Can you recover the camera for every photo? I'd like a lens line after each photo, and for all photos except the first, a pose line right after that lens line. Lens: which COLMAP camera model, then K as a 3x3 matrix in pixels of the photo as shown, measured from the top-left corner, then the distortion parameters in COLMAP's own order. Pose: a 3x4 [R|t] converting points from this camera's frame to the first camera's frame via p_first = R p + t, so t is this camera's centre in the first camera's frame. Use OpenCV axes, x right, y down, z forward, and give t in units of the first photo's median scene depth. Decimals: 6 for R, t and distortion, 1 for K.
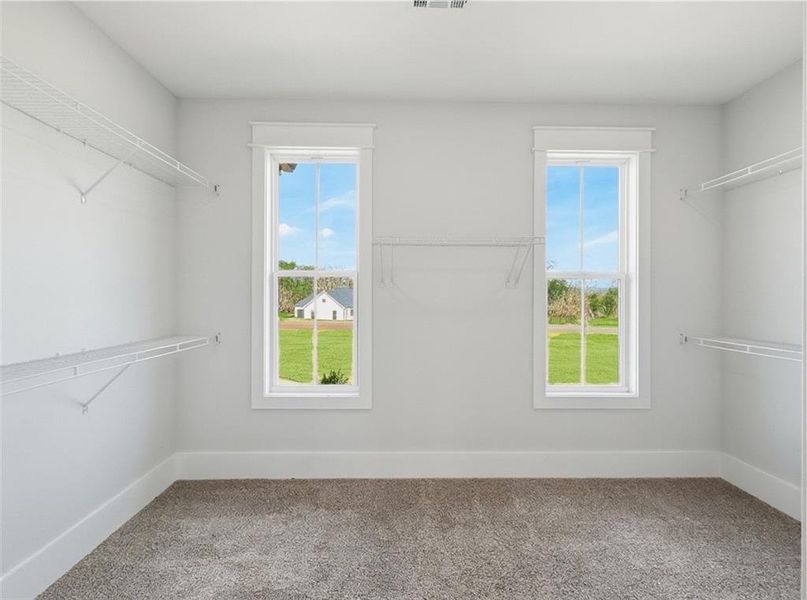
lens RADIAL K [[333.2, 0, 399.7], [0, 333.2, 297.2], [0, 0, 1]] dist [-0.000605, 0.000080]
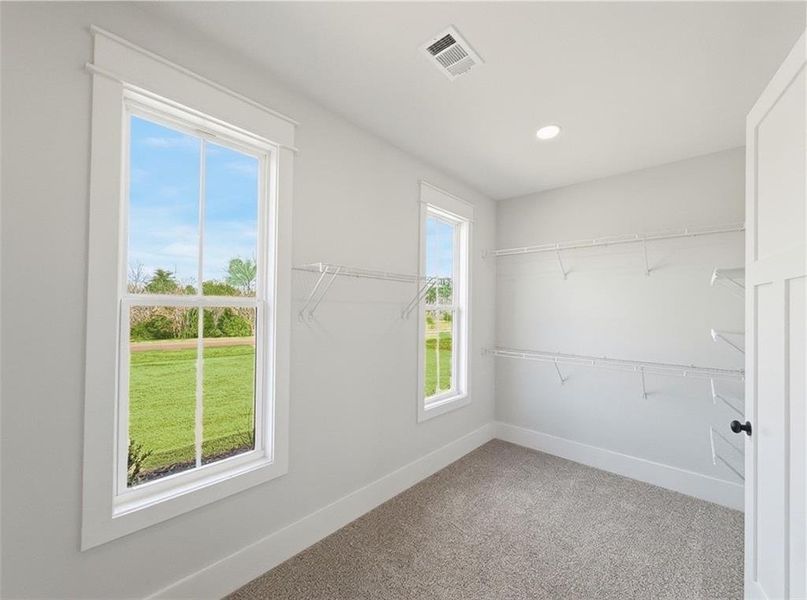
lens RADIAL K [[333.2, 0, 399.7], [0, 333.2, 297.2], [0, 0, 1]] dist [-0.000605, 0.000080]
pose [[0.678091, 0.028600, 0.734422, -0.503451], [-0.029575, 0.999495, -0.011616, -0.088600], [-0.734383, -0.013844, 0.678594, 0.256824]]
